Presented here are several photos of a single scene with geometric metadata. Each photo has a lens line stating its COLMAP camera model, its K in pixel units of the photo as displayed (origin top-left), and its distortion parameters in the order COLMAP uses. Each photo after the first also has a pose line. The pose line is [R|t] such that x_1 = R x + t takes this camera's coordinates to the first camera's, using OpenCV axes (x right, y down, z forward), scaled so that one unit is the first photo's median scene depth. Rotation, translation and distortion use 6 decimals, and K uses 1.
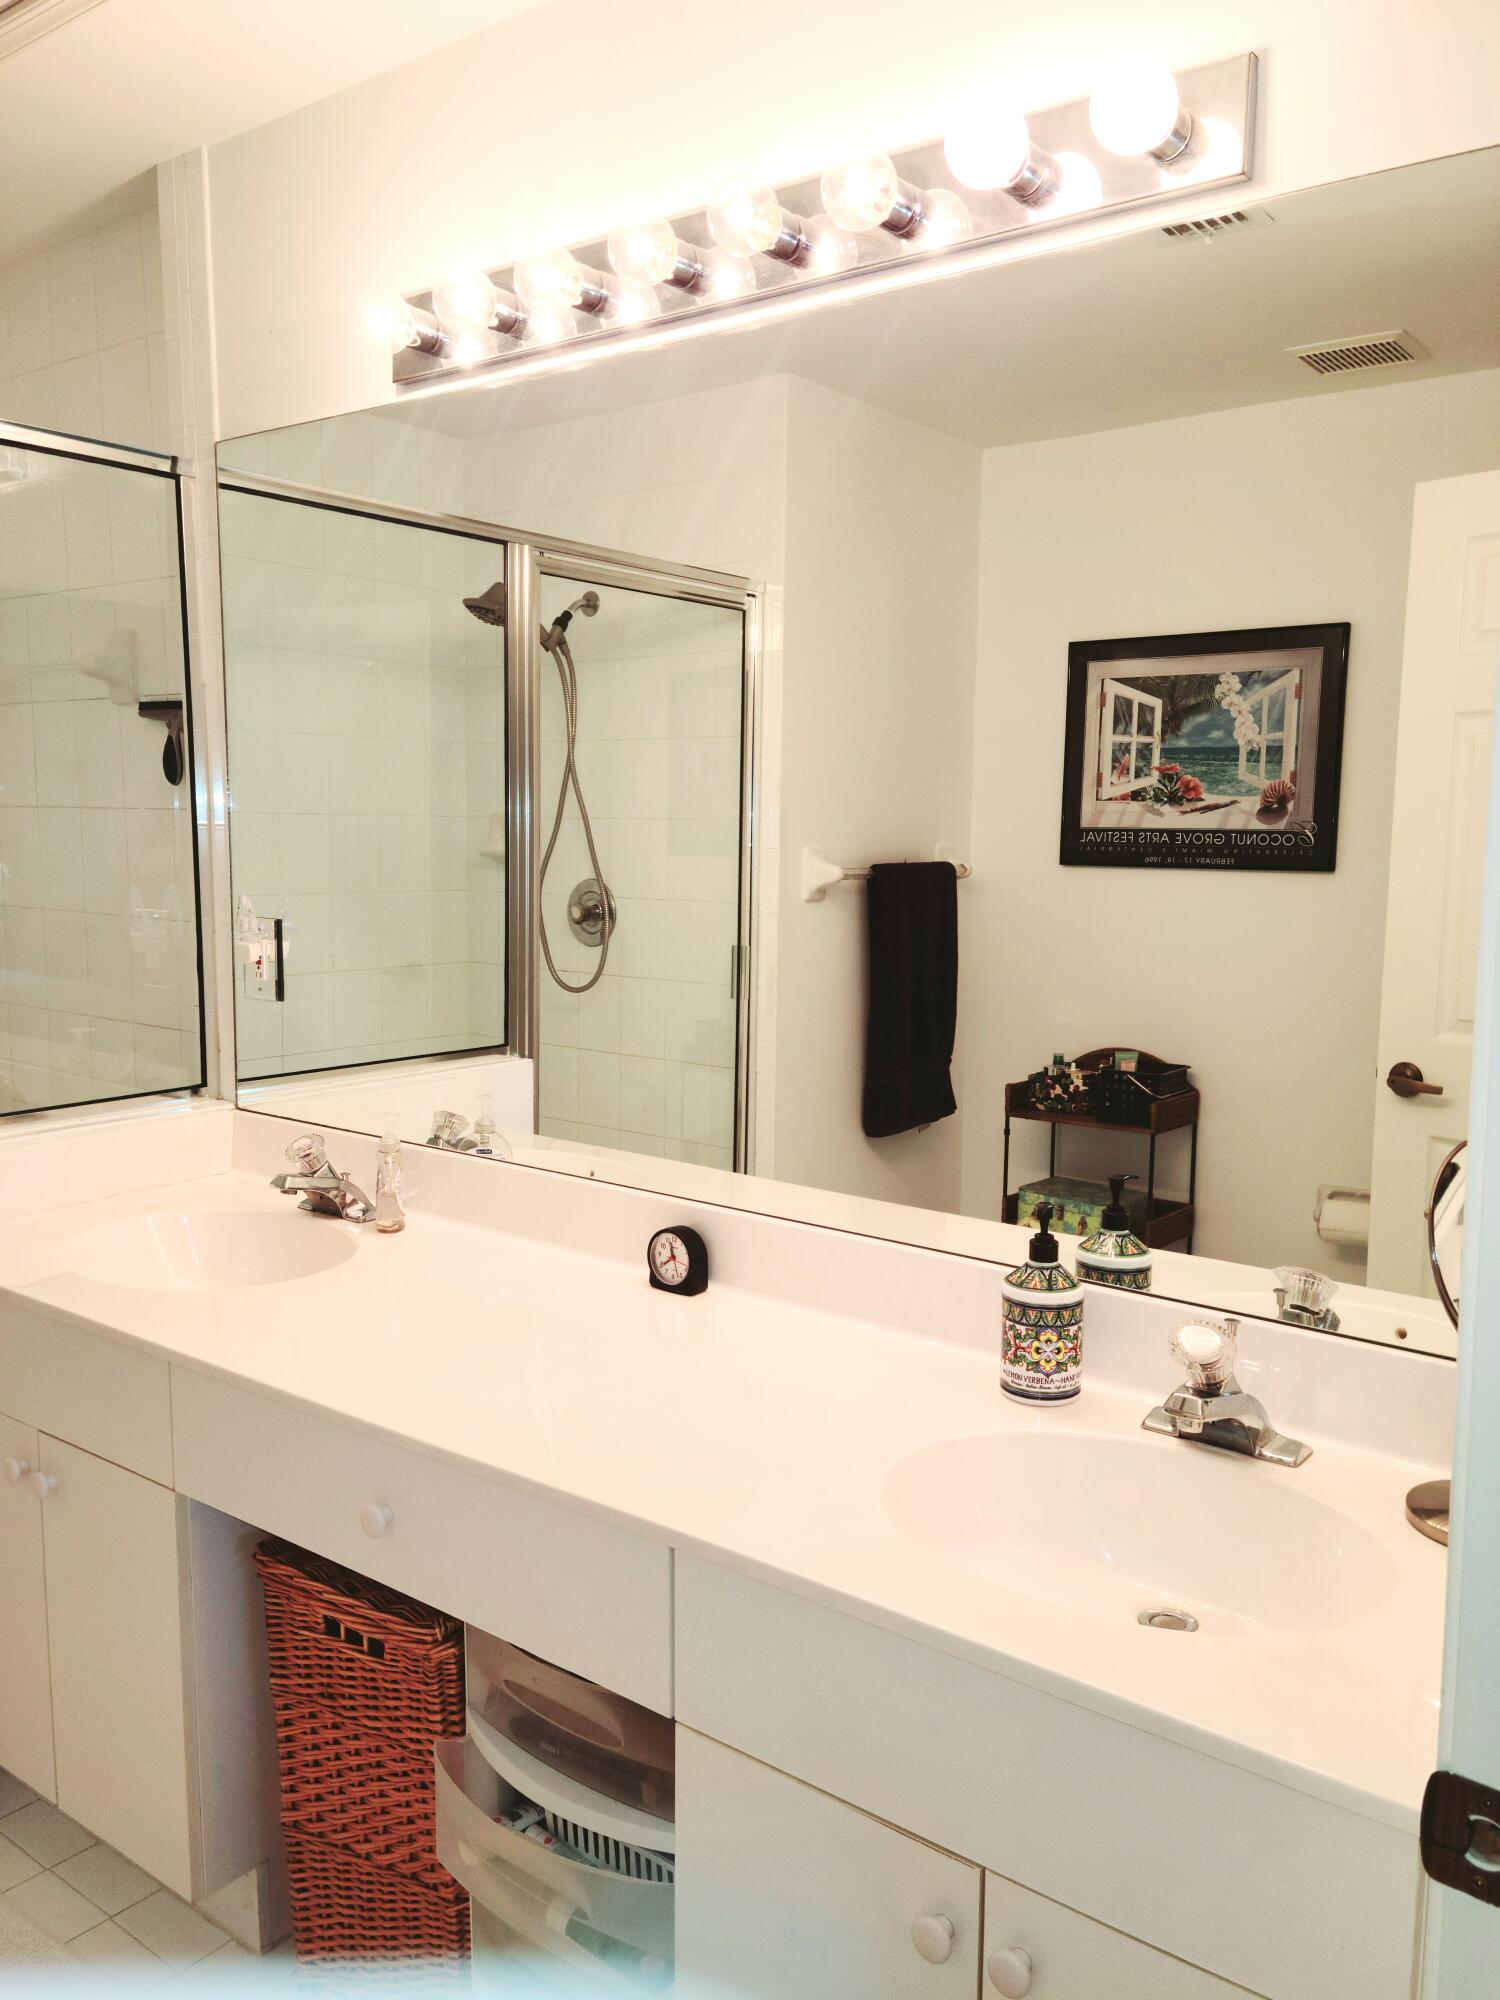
lens RADIAL K [[1601.0, 0, 754.3], [0, 1601.0, 1002.5], [0, 0, 1]] dist [0.060528, -0.060830]
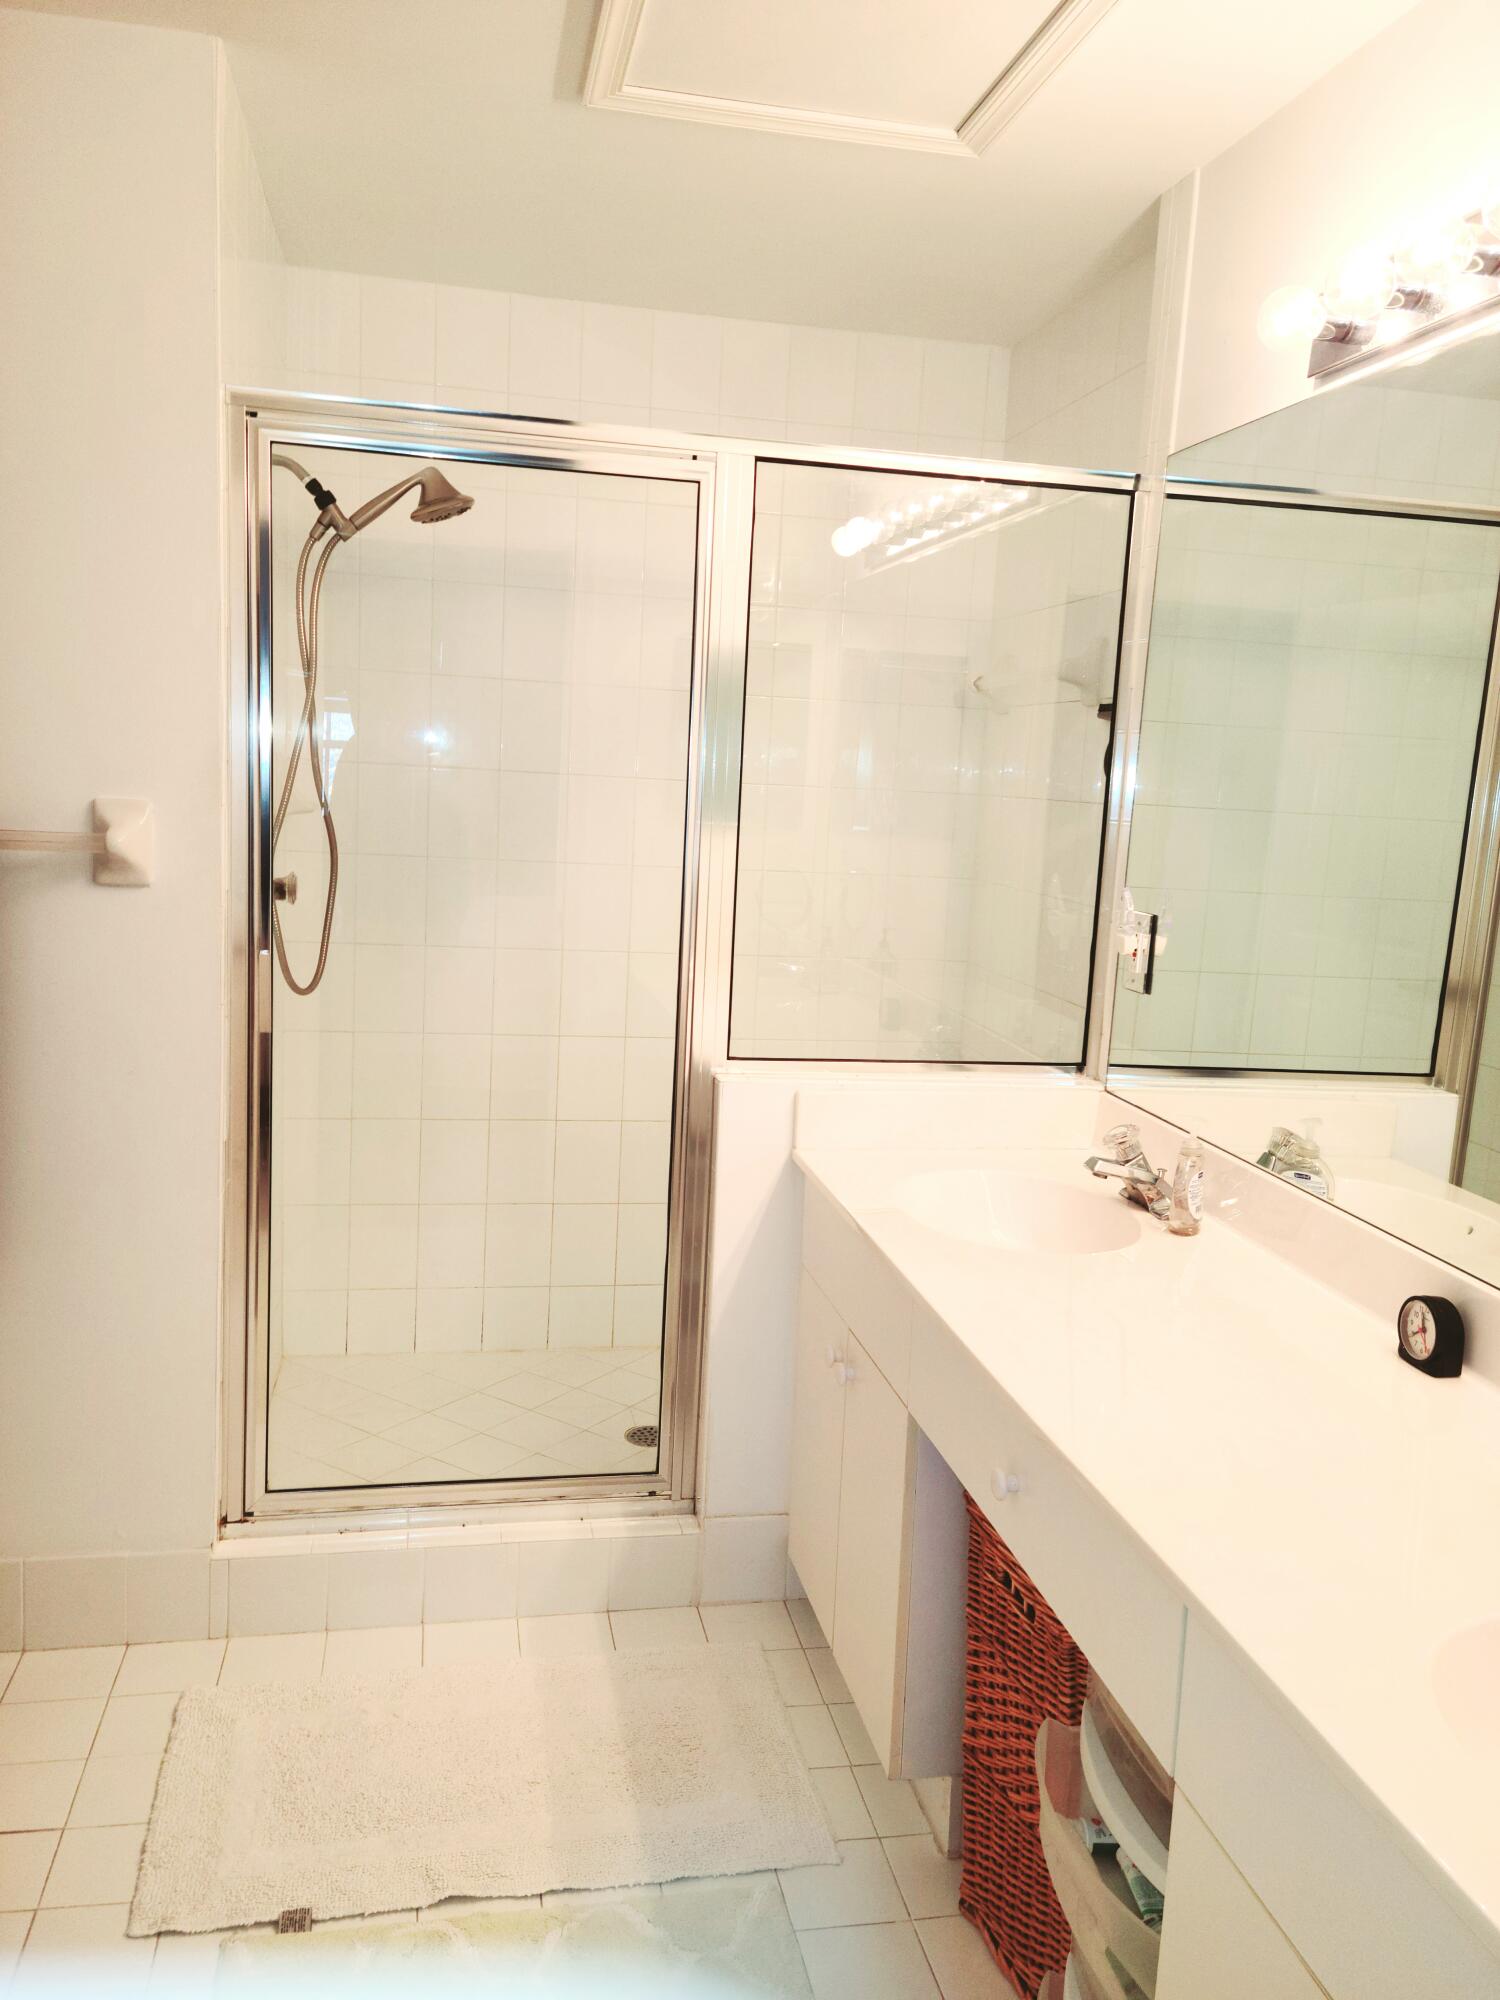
lens RADIAL K [[1601.0, 0, 747.5], [0, 1601.0, 998.5], [0, 0, 1]] dist [0.060528, -0.060830]
pose [[0.736292, 0.125830, -0.664861, 0.220190], [-0.124947, 0.990944, 0.049172, -0.018286], [0.665028, 0.046867, 0.745347, 0.065067]]
